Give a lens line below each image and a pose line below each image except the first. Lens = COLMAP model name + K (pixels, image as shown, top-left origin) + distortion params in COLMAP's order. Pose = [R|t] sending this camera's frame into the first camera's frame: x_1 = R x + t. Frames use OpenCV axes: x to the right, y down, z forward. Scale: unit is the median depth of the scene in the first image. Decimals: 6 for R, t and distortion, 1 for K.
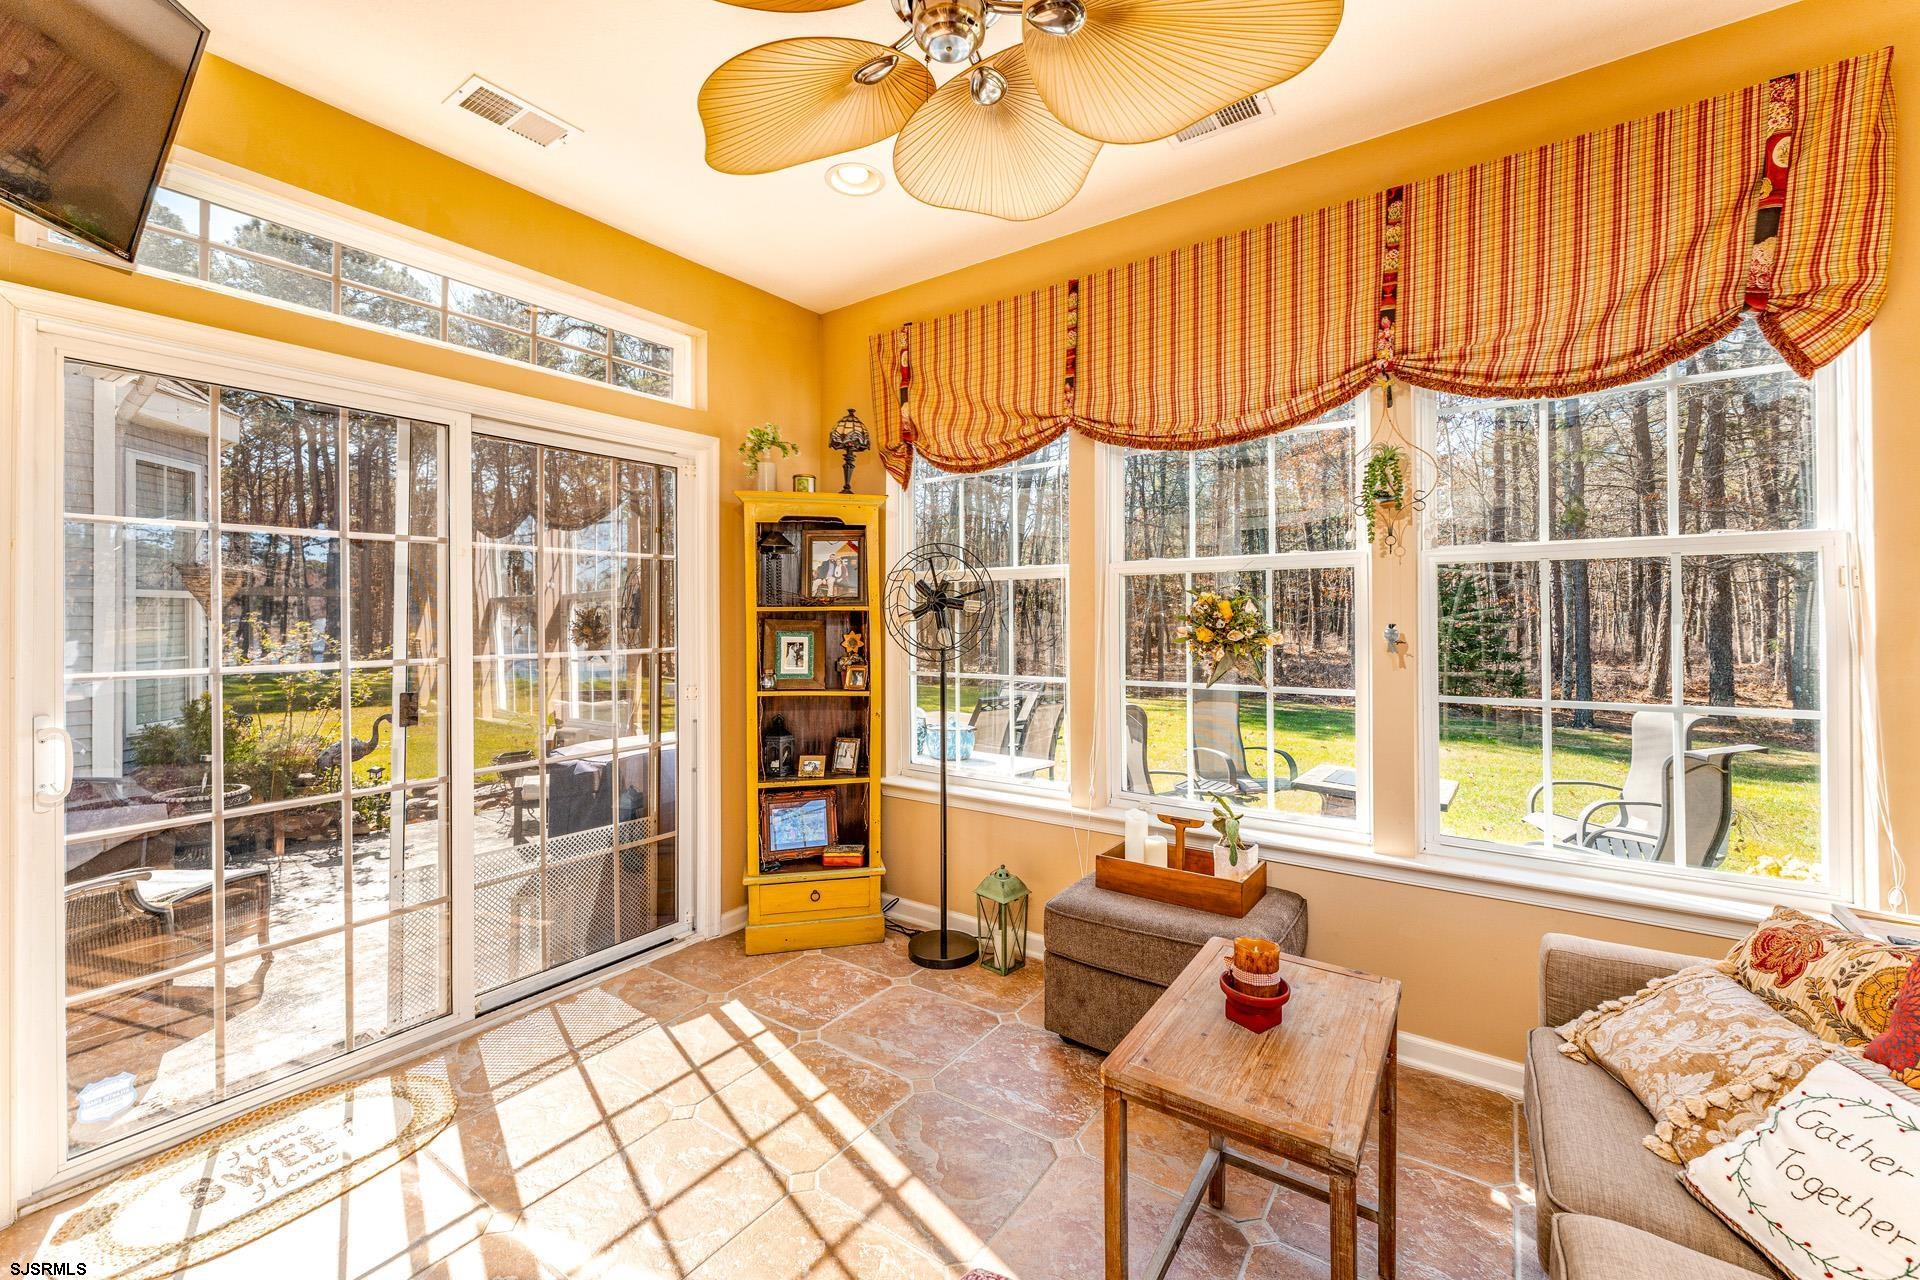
lens RADIAL K [[784.9, 0, 959.8], [0, 784.9, 612.6], [0, 0, 1]] dist [-0.000733, 0.000104]
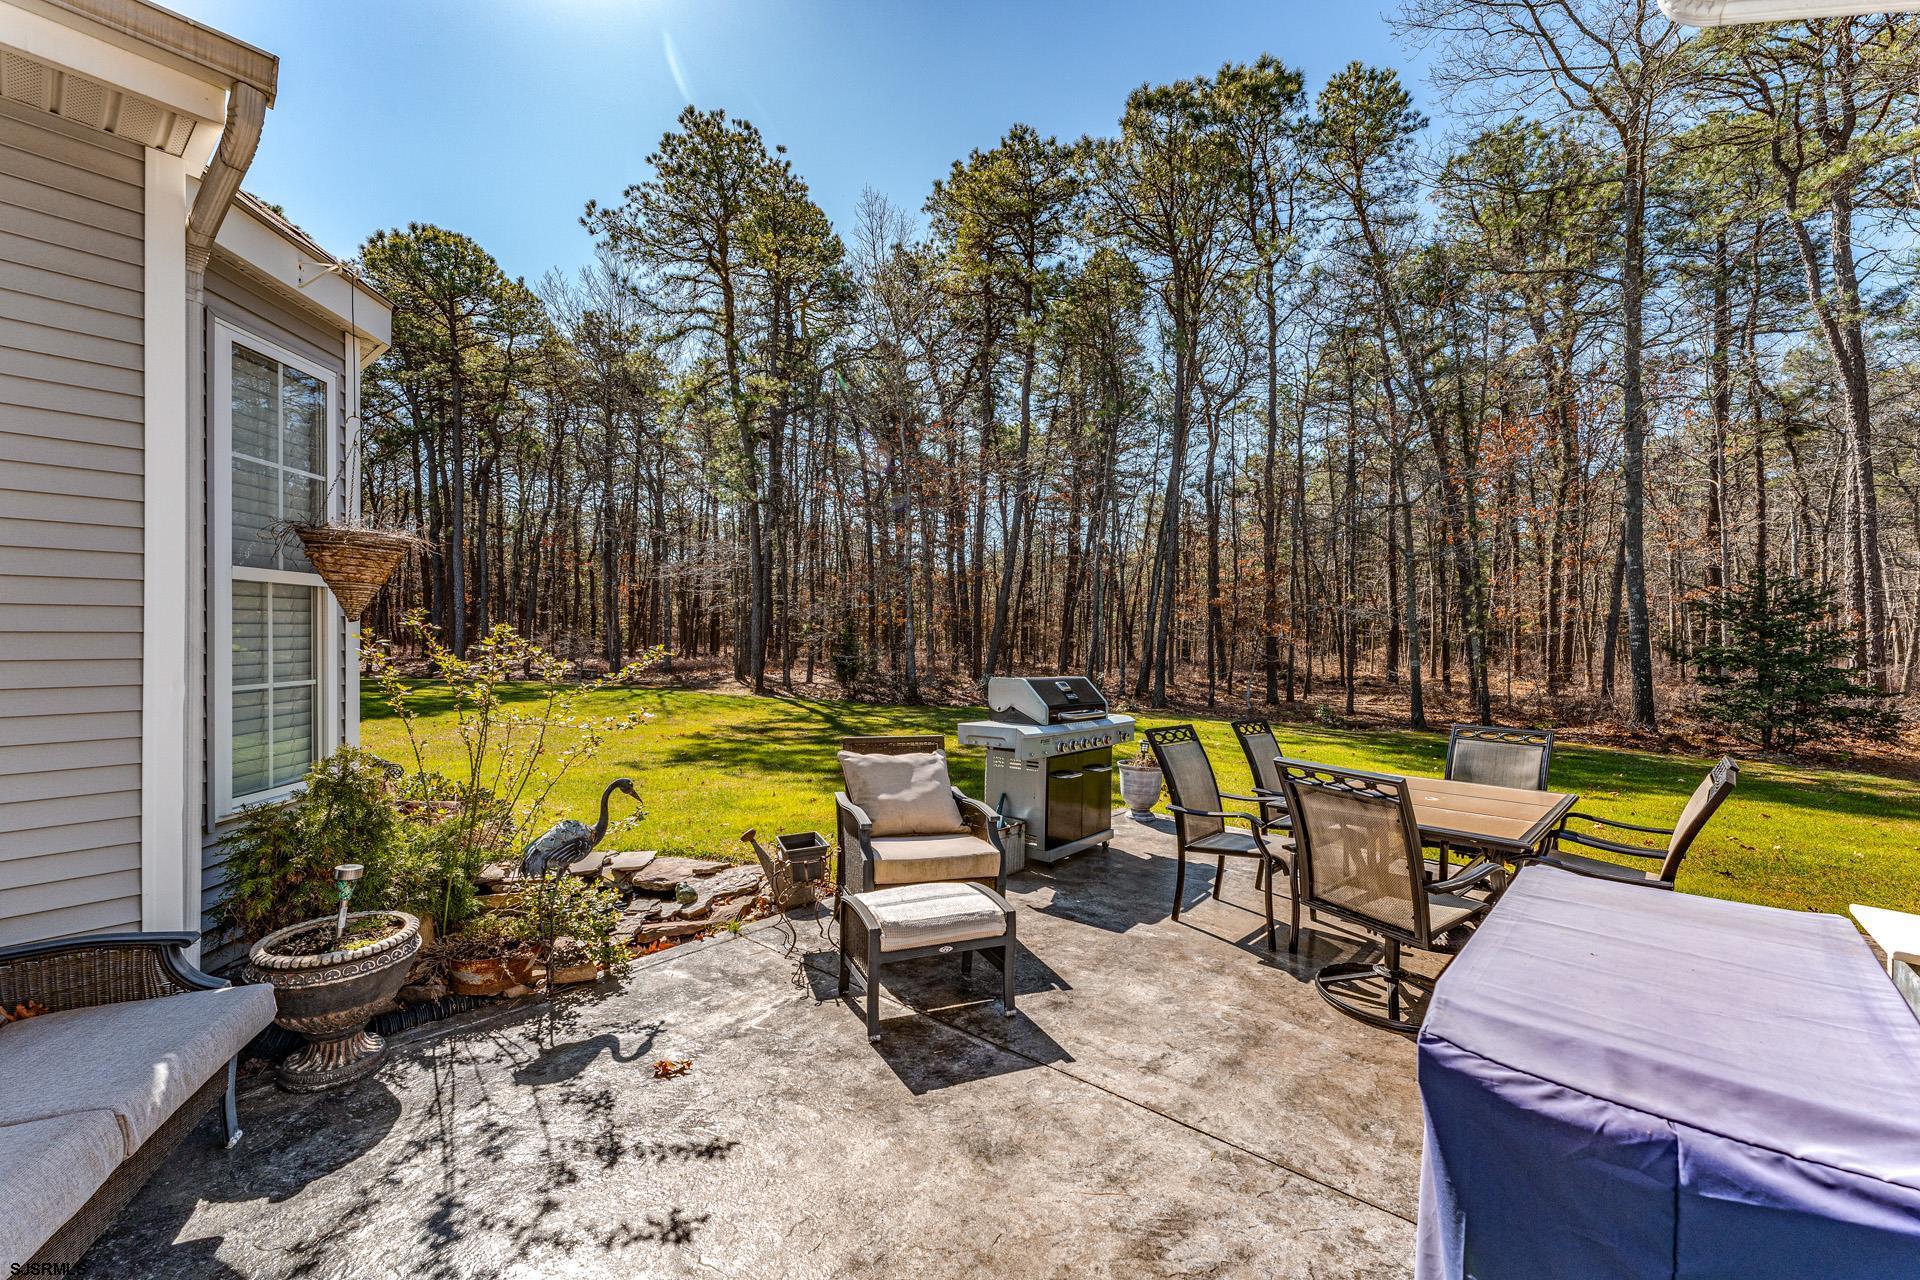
lens RADIAL K [[770.0, 0, 960.0], [0, 770.0, 640.0], [0, 0, 1]] dist [0.000672, 0.000639]
pose [[0.996525, 0.005992, -0.083084, -0.148871], [-0.005131, 0.999931, 0.010574, 0.004988], [0.083142, -0.010111, 0.996486, 0.151779]]
